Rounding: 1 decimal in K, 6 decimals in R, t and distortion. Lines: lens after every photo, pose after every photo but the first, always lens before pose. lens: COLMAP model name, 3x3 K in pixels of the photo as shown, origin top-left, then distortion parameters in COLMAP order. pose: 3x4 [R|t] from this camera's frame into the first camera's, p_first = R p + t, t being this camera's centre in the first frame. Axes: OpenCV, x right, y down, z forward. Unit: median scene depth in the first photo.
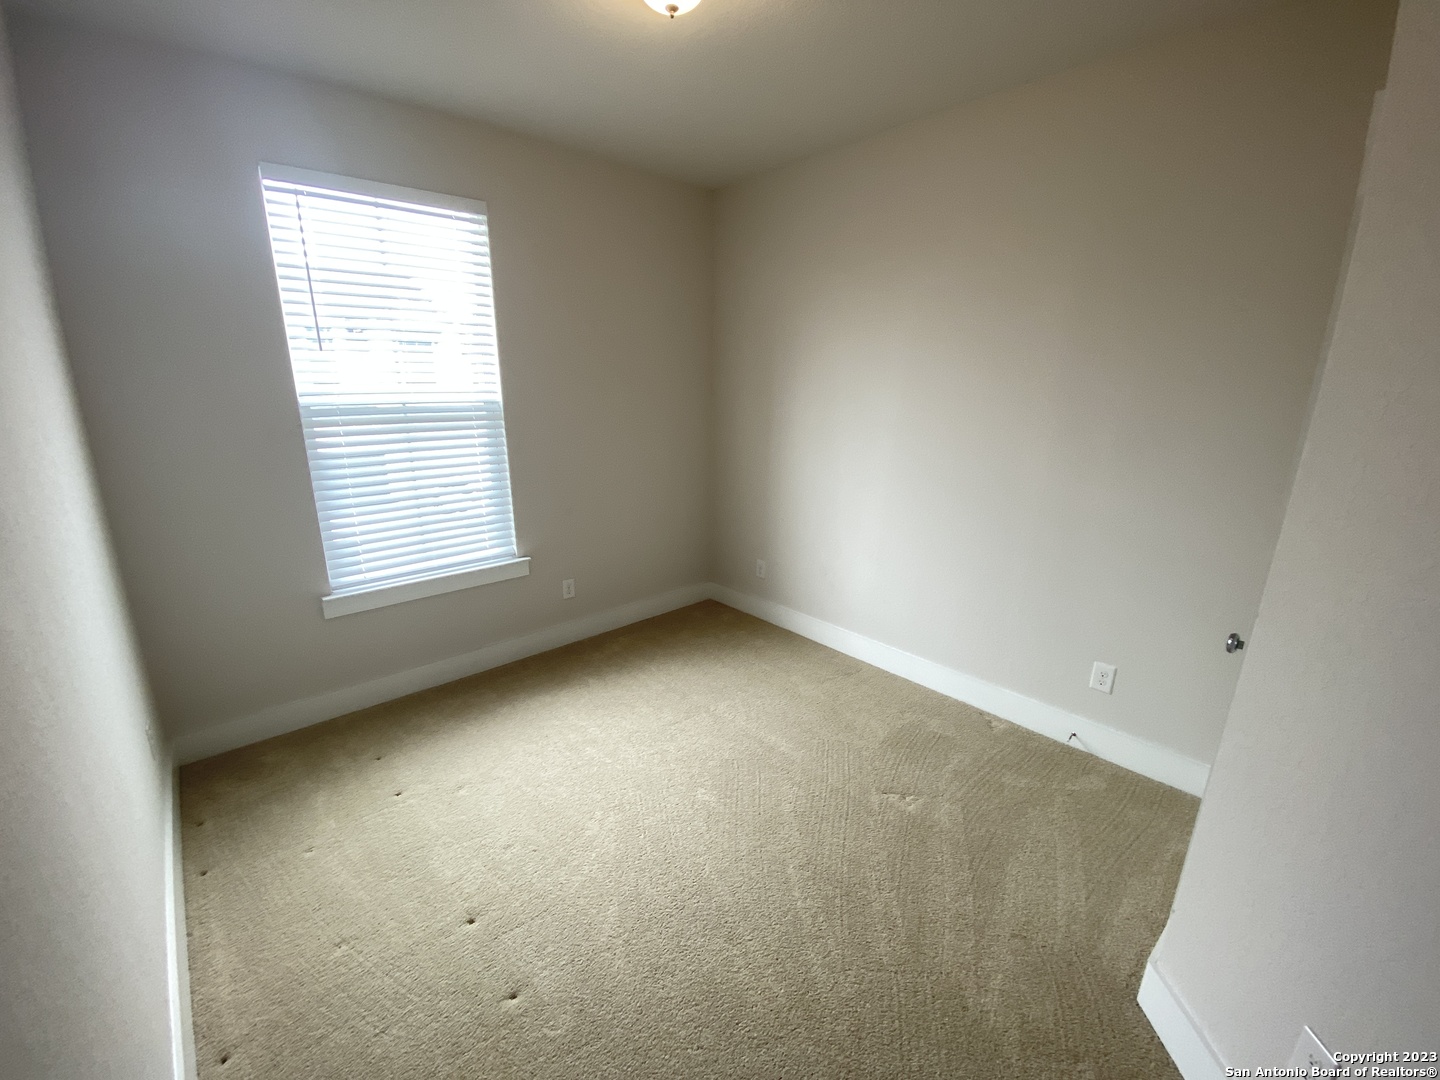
lens RADIAL K [[581.6, 0, 728.3], [0, 581.6, 532.1], [0, 0, 1]] dist [-0.004081, -0.011055]
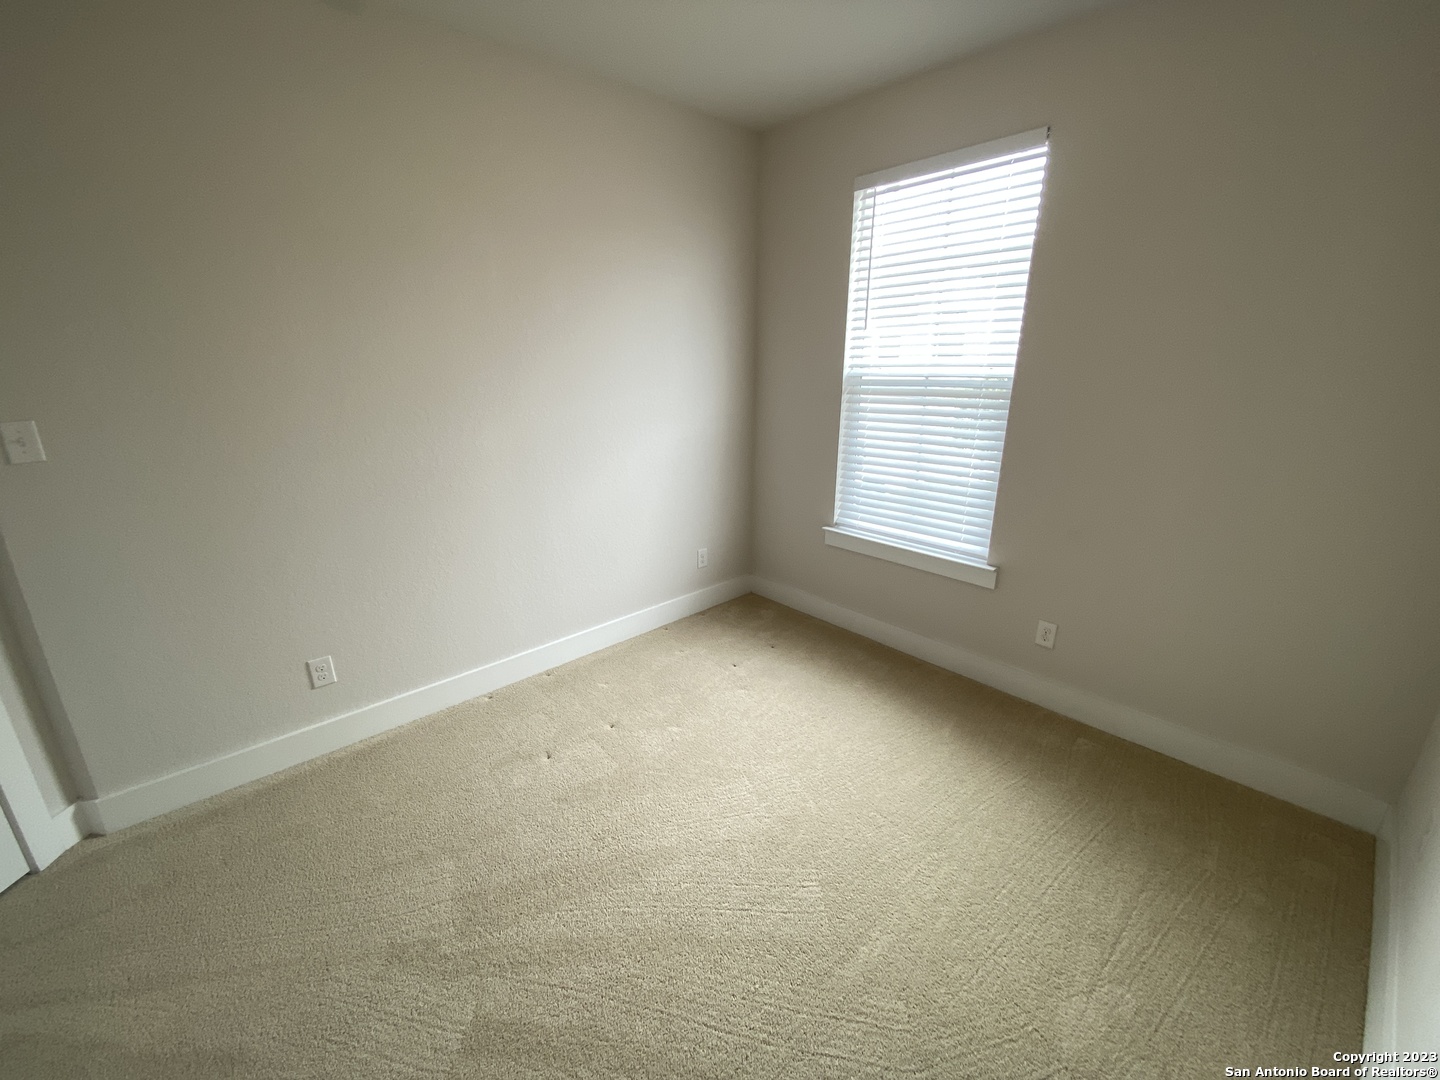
lens RADIAL K [[581.6, 0, 711.3], [0, 581.6, 547.4], [0, 0, 1]] dist [-0.004081, -0.011055]
pose [[-0.043391, 0.295667, -0.954305, 0.483787], [-0.228782, 0.926882, 0.297573, -0.147292], [0.972510, 0.231240, 0.027424, 0.618092]]
